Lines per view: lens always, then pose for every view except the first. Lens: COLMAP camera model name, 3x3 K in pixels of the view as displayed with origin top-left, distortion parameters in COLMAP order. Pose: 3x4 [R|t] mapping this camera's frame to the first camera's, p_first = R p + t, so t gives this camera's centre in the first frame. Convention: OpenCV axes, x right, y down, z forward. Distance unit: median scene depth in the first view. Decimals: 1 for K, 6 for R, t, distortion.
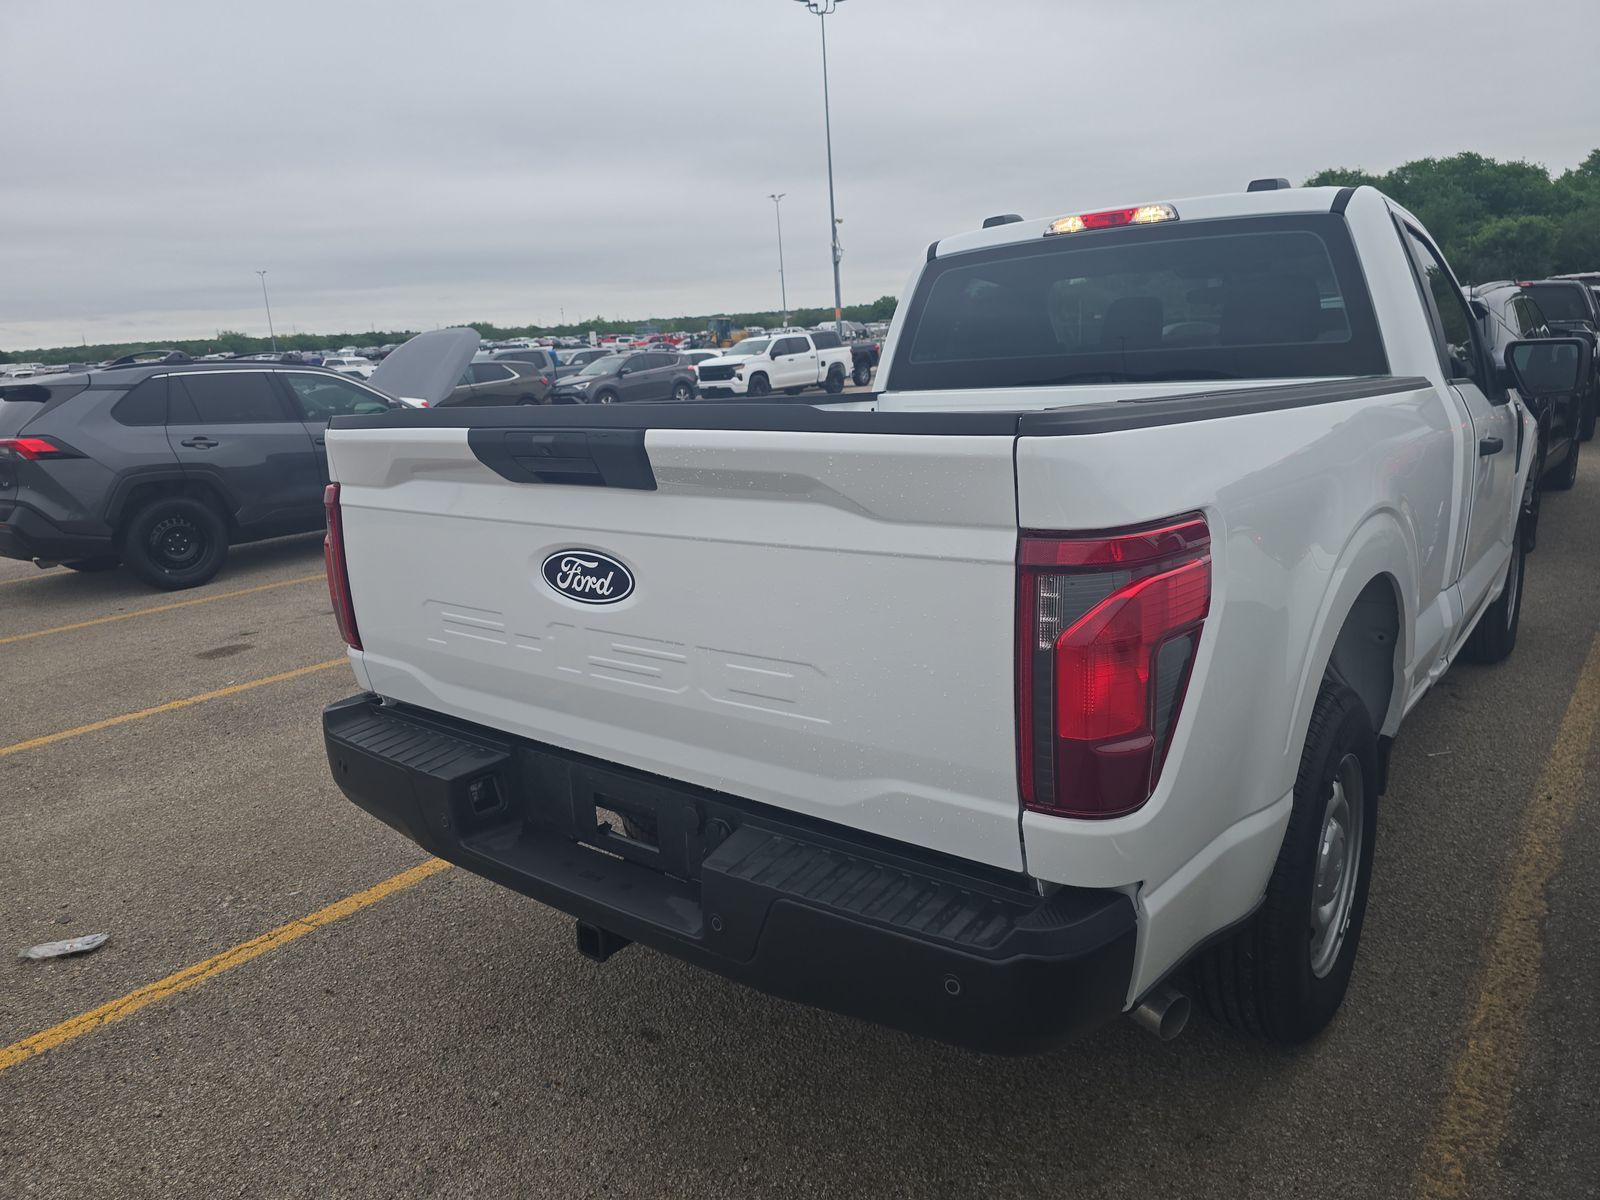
lens RADIAL K [[1065.7, 0, 796.2], [0, 1065.7, 597.0], [0, 0, 1]] dist [0.075339, -0.073241]
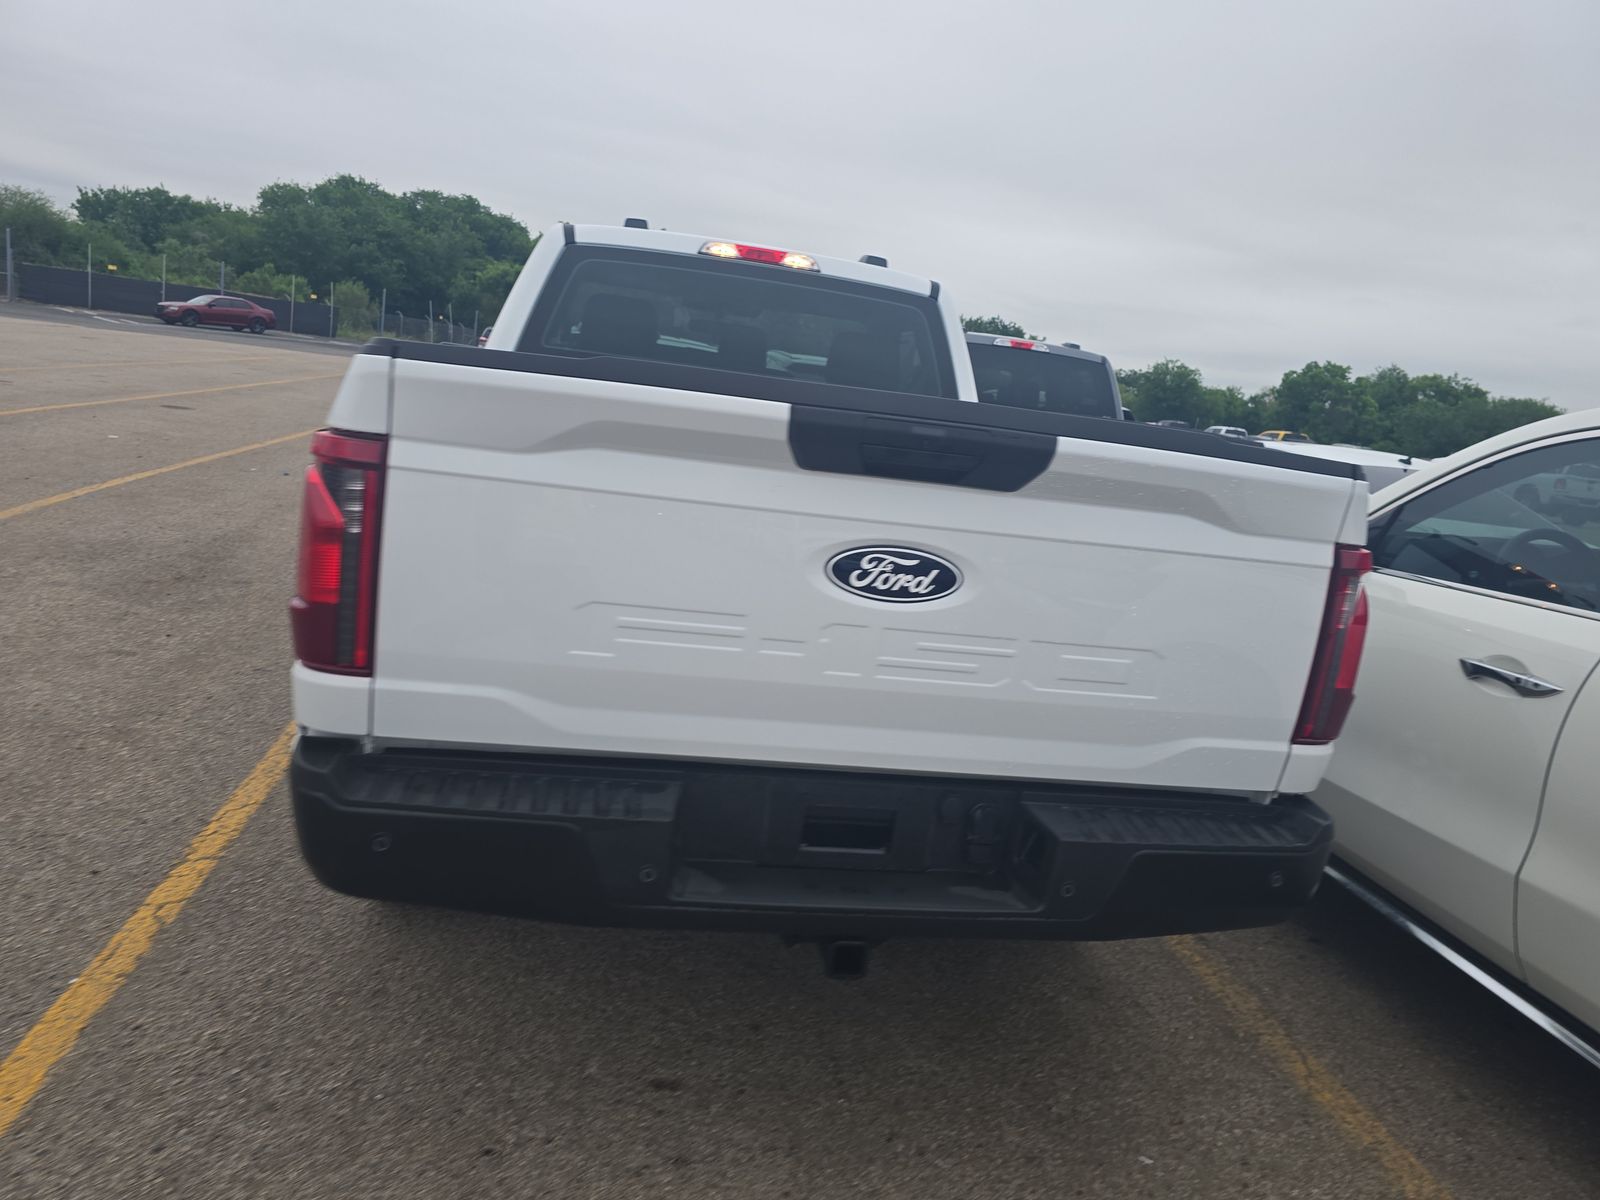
lens RADIAL K [[1065.7, 0, 796.2], [0, 1065.7, 597.0], [0, 0, 1]] dist [0.075339, -0.073241]
pose [[0.659430, -0.012227, 0.751667, -0.968567], [0.007509, 0.999925, 0.009678, -0.008691], [-0.751729, -0.000737, 0.659472, 0.430072]]
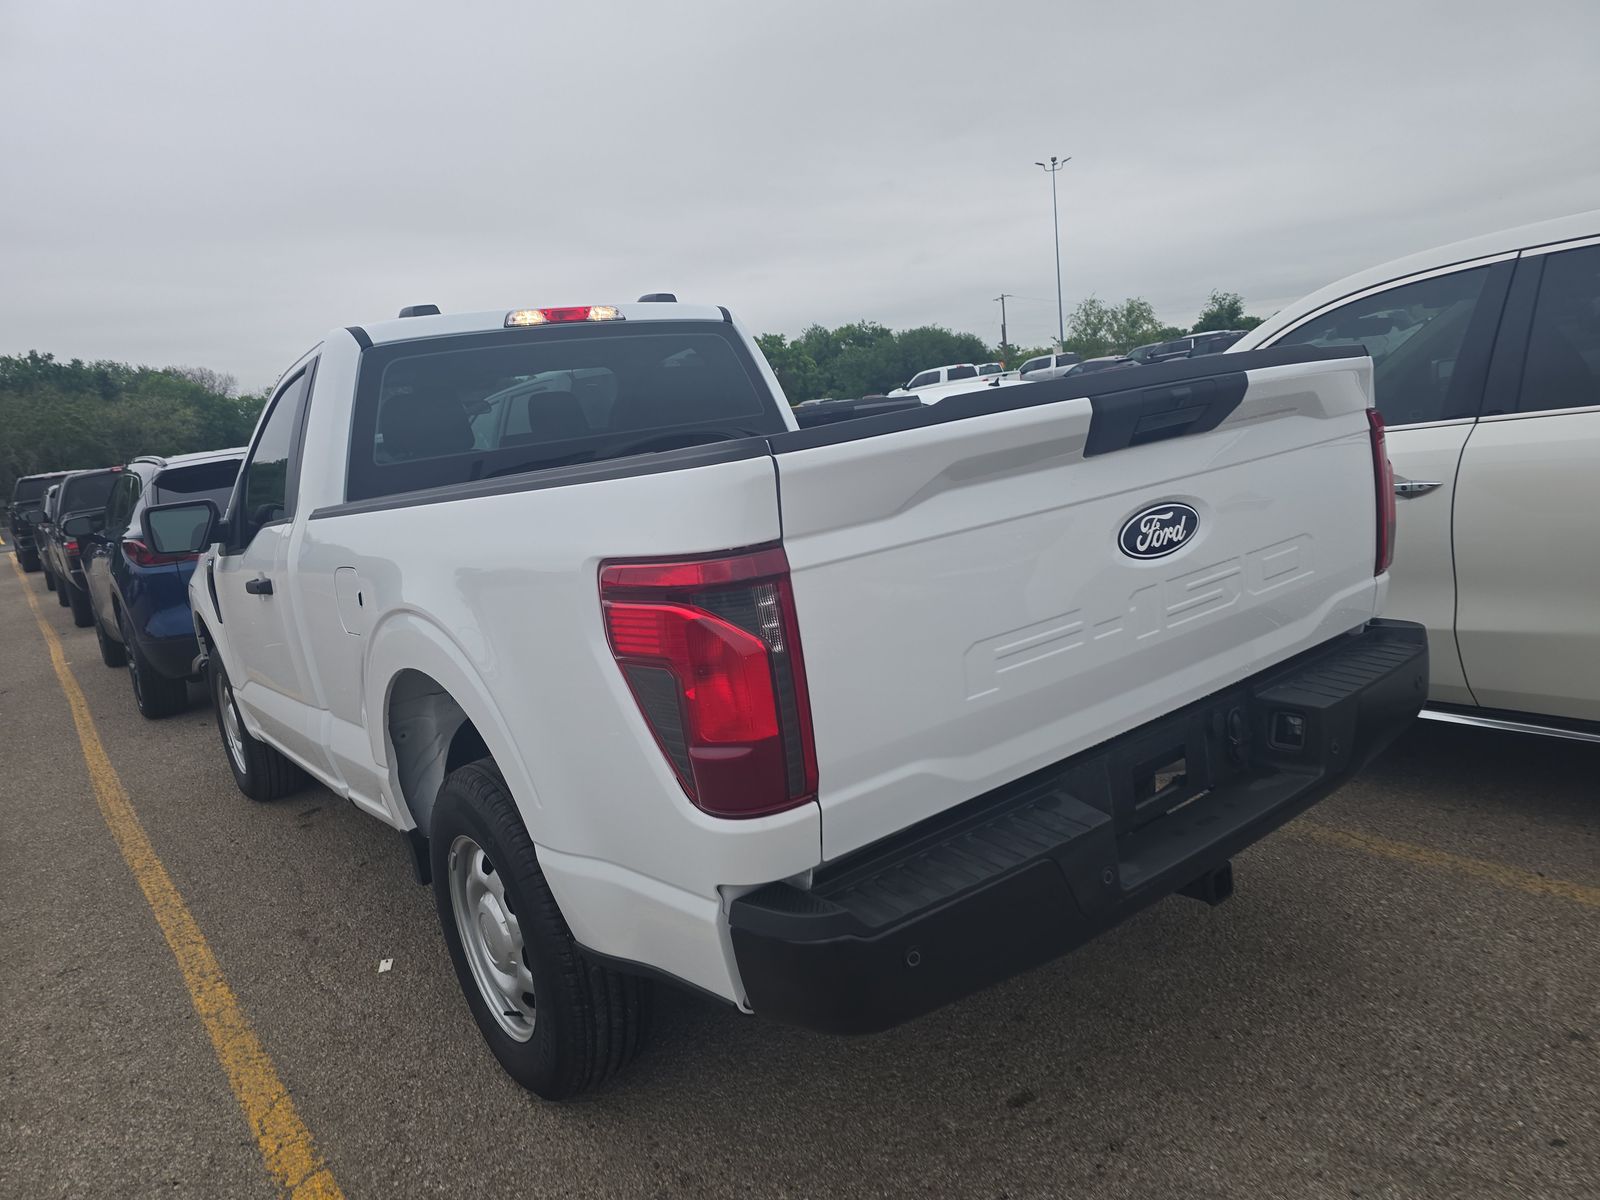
lens RADIAL K [[1063.9, 0, 795.0], [0, 1063.9, 610.0], [0, 0, 1]] dist [0.076821, -0.072964]
pose [[0.268838, -0.163506, 0.949206, -1.285518], [0.330672, 0.941258, 0.068482, -0.134349], [-0.904645, 0.295465, 0.307113, 1.015697]]
